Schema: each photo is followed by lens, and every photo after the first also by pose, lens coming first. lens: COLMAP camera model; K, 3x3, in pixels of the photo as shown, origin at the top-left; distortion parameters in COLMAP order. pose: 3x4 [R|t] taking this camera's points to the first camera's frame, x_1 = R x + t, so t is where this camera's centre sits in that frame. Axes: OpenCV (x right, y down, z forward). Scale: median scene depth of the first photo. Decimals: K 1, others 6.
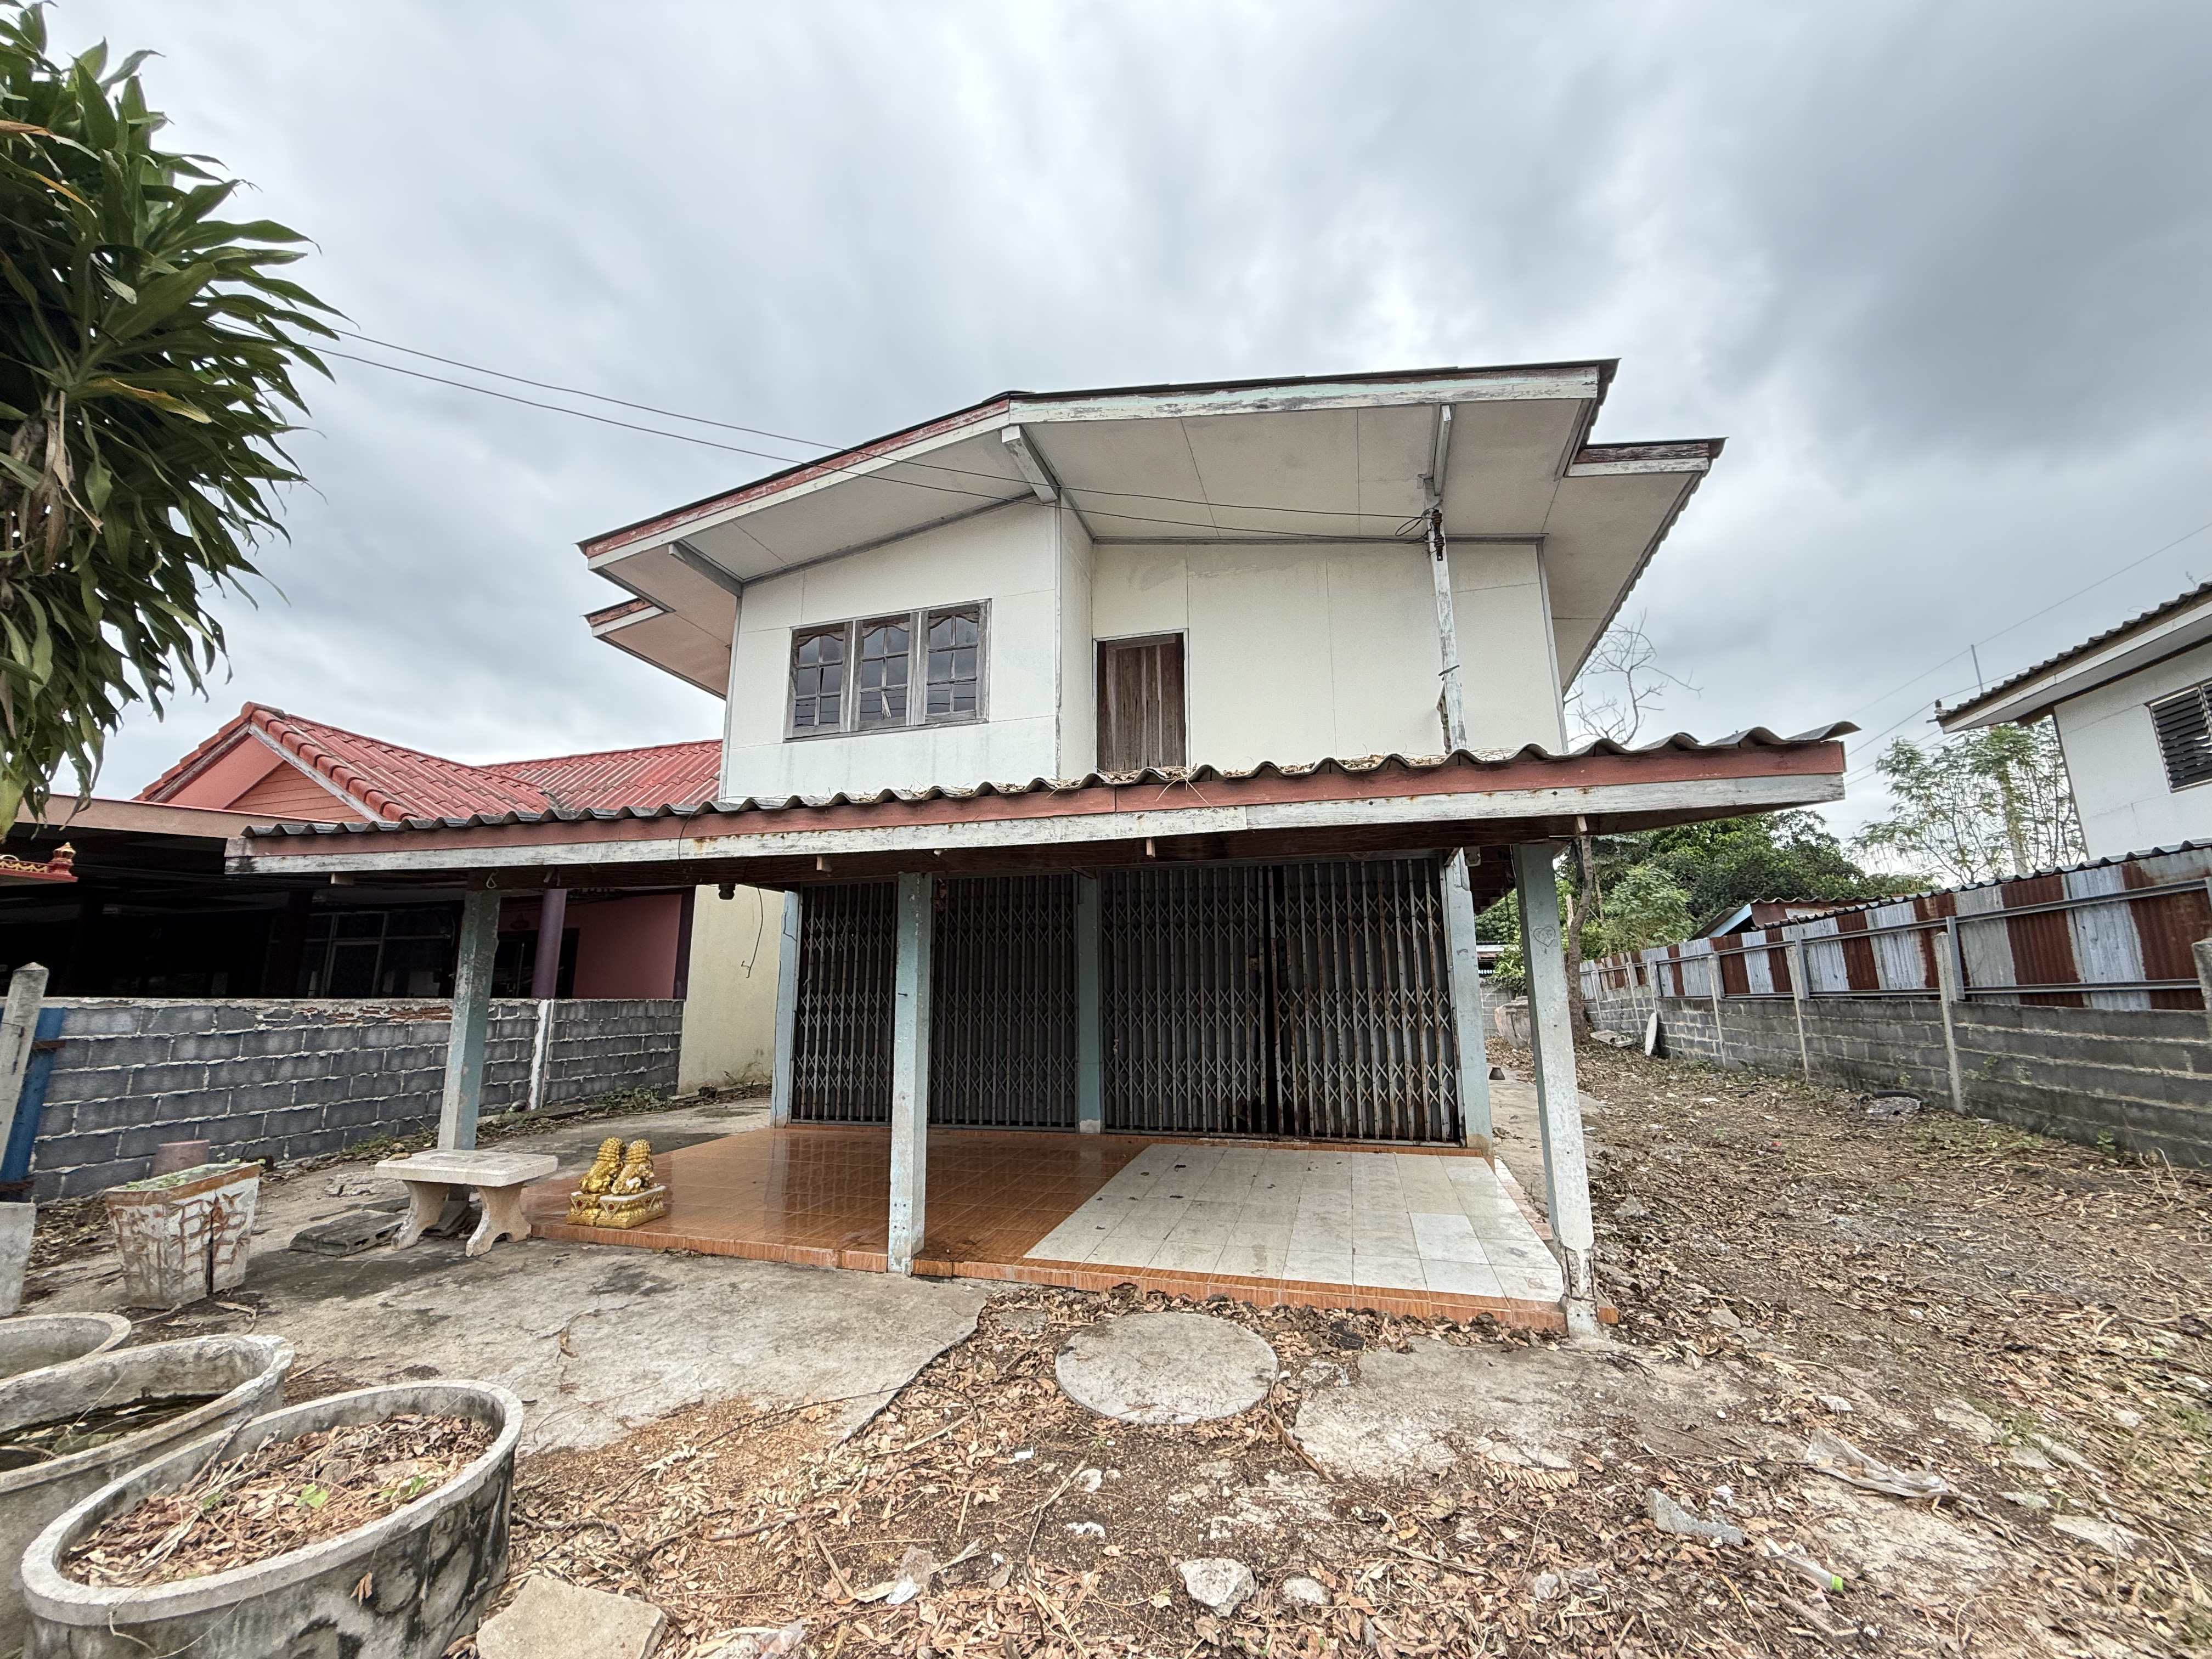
lens RADIAL K [[877.5, 0, 1099.0], [0, 877.5, 830.9], [0, 0, 1]] dist [0.001197, -0.000146]
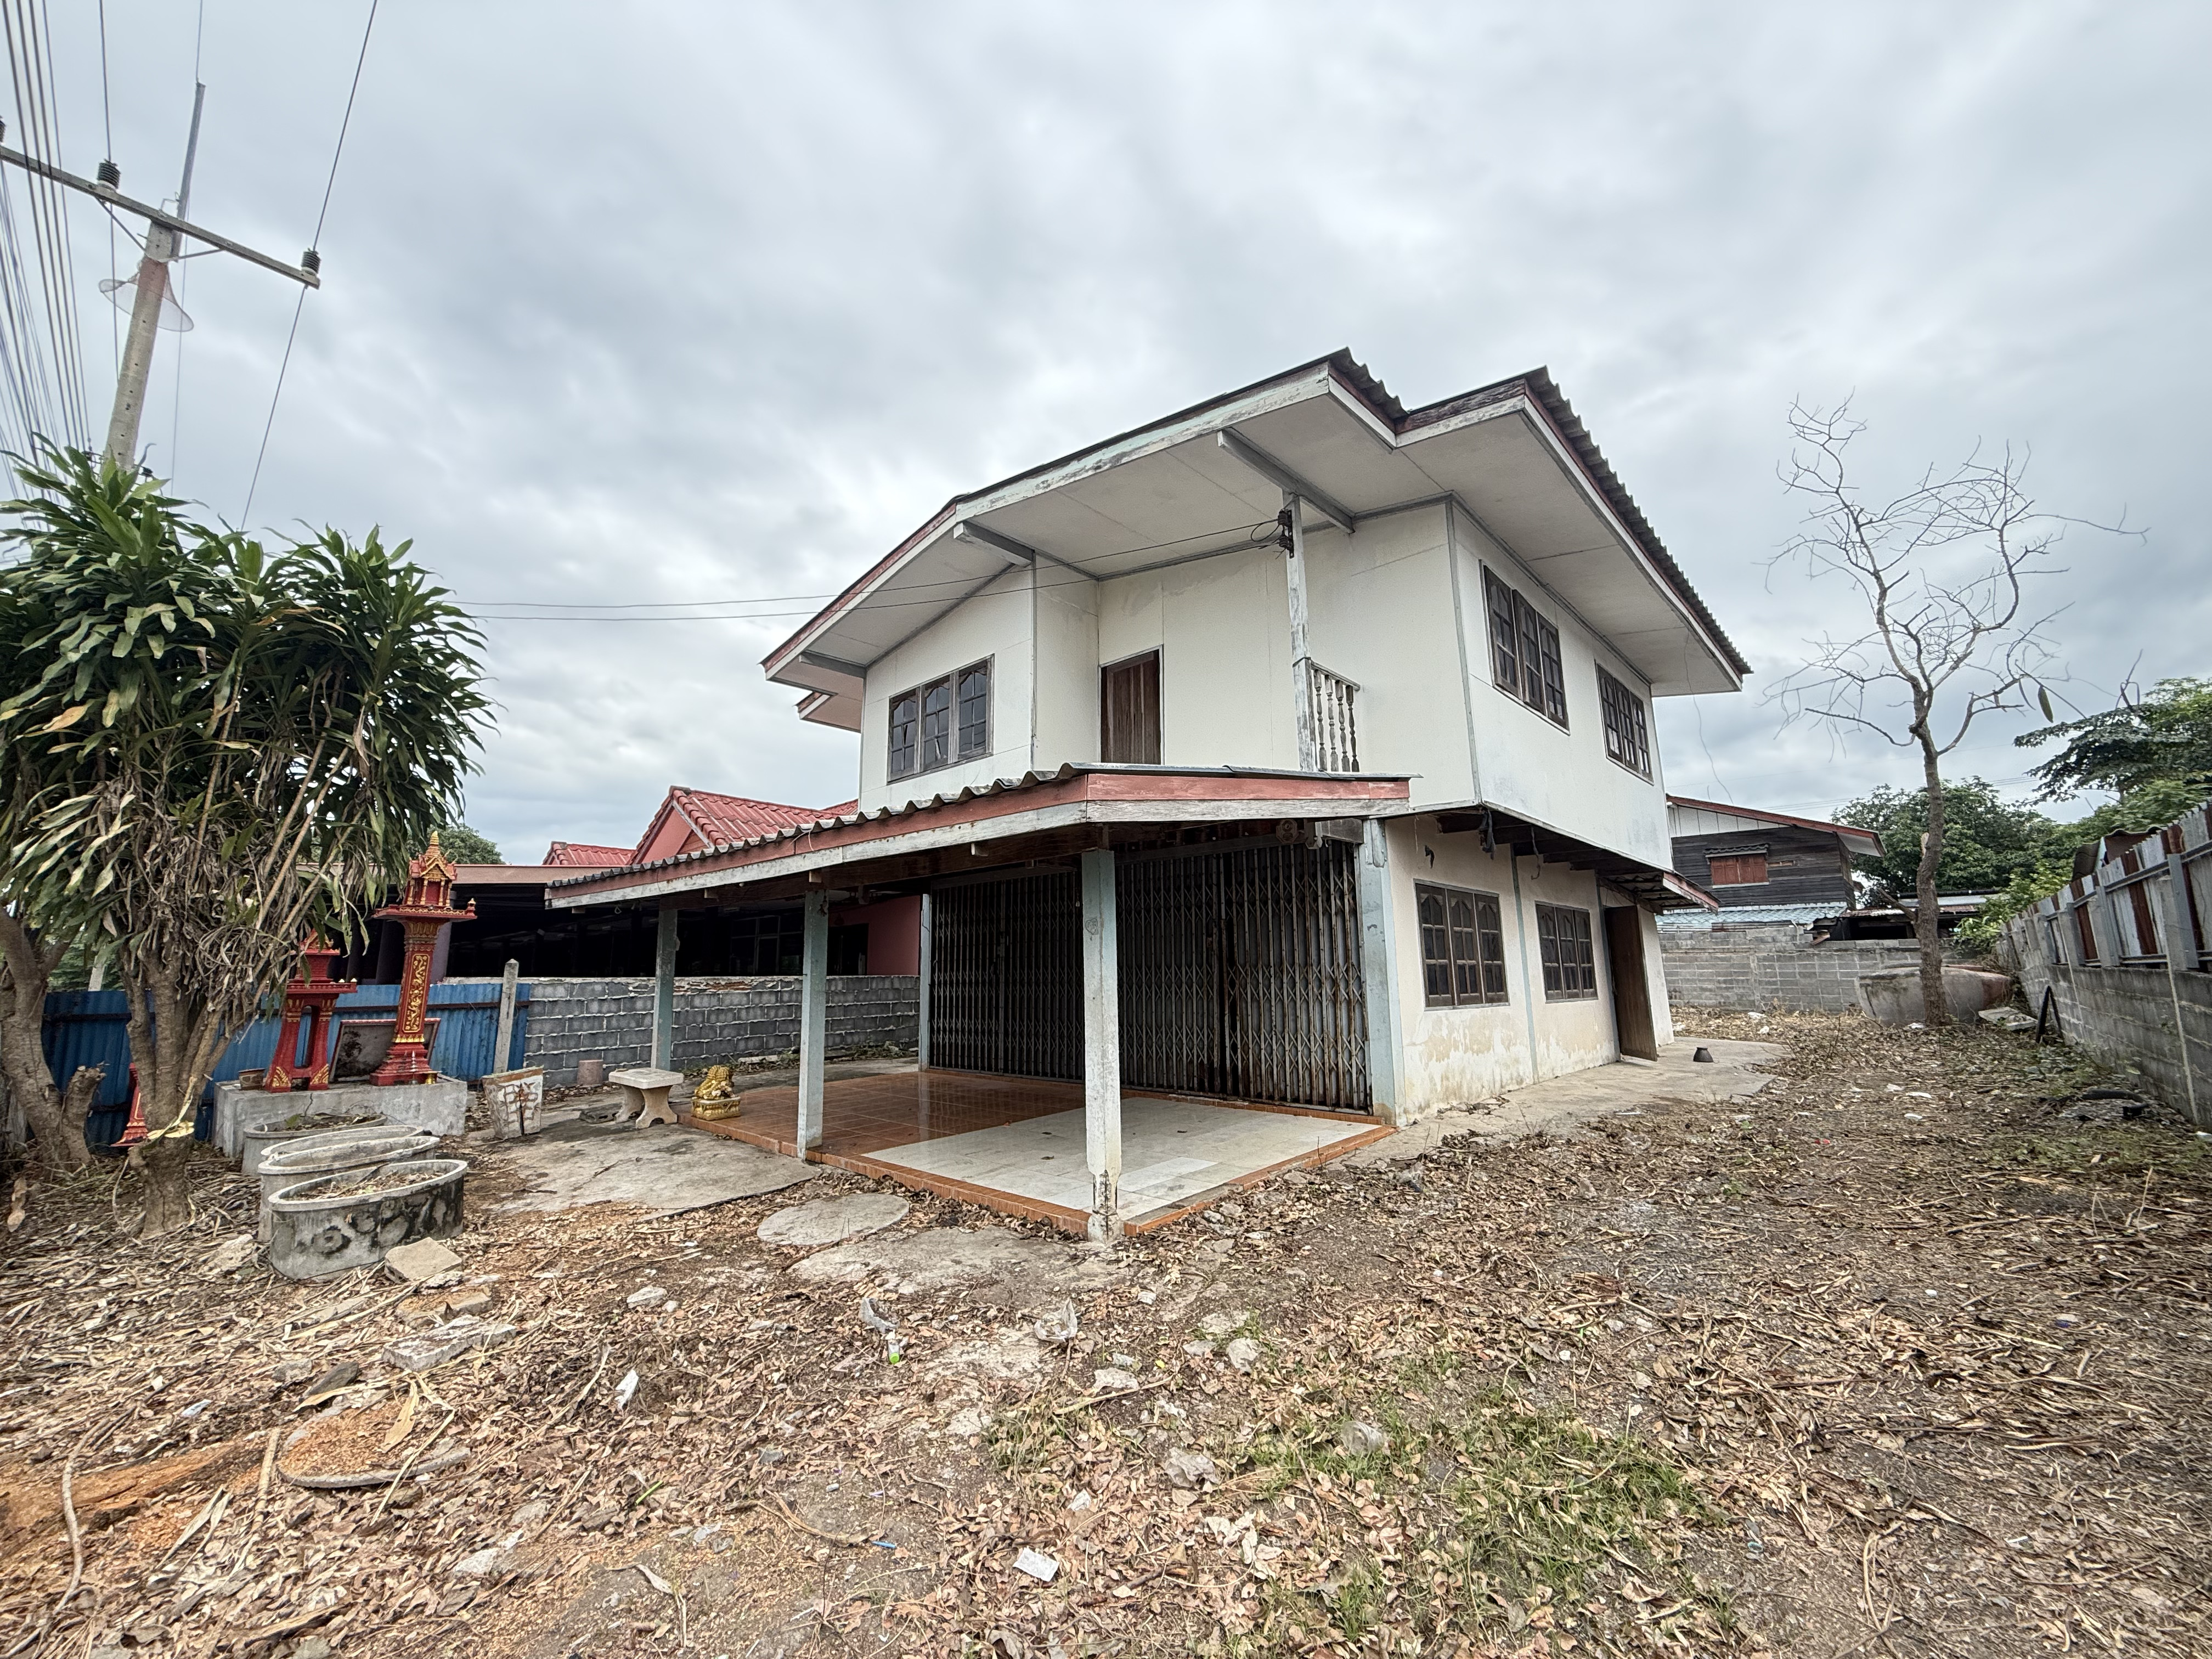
lens RADIAL K [[875.4, 0, 1100.0], [0, 875.4, 831.2], [0, 0, 1]] dist [-0.001456, 0.000337]
pose [[0.885901, -0.080380, -0.456858, 0.563190], [0.094511, 0.995491, 0.008122, -0.011439], [0.454145, -0.050373, 0.889503, -0.044112]]
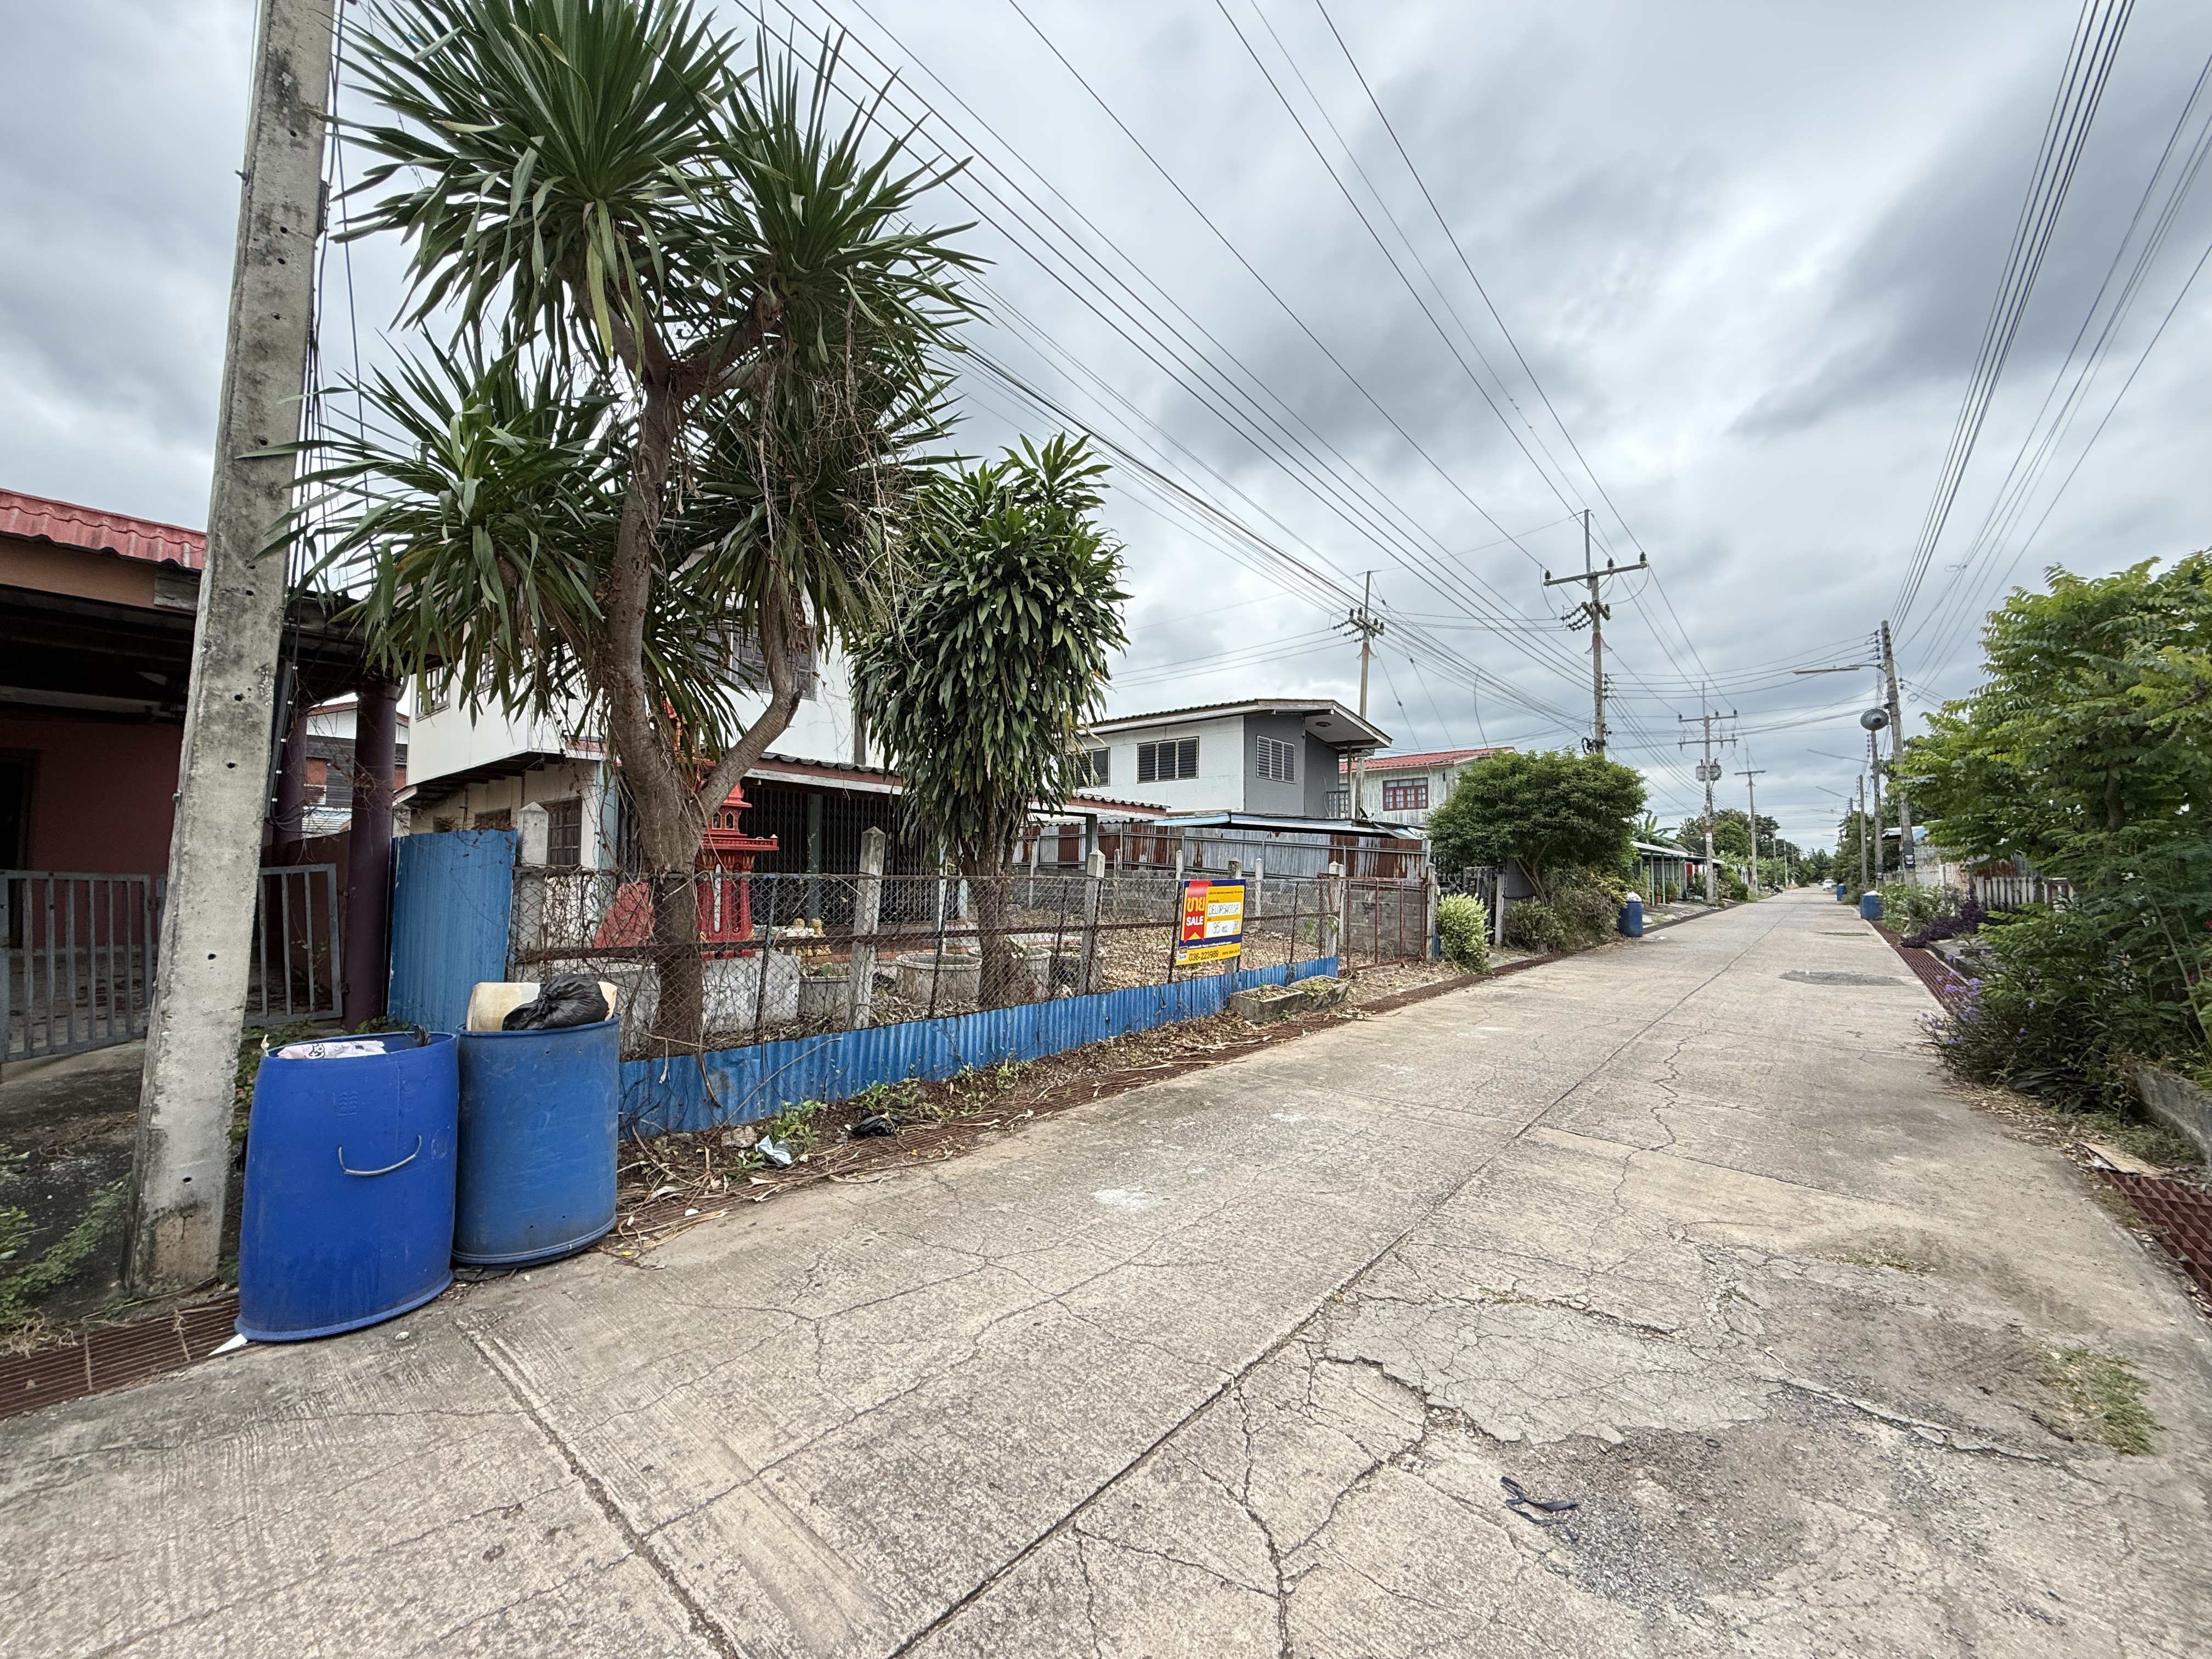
lens RADIAL K [[875.4, 0, 1100.0], [0, 875.4, 831.2], [0, 0, 1]] dist [-0.001456, 0.000337]
pose [[0.417841, 0.055546, 0.906820, -1.452159], [-0.181046, 0.983201, 0.023197, -0.010830], [-0.890298, -0.173869, 0.420878, -0.288046]]
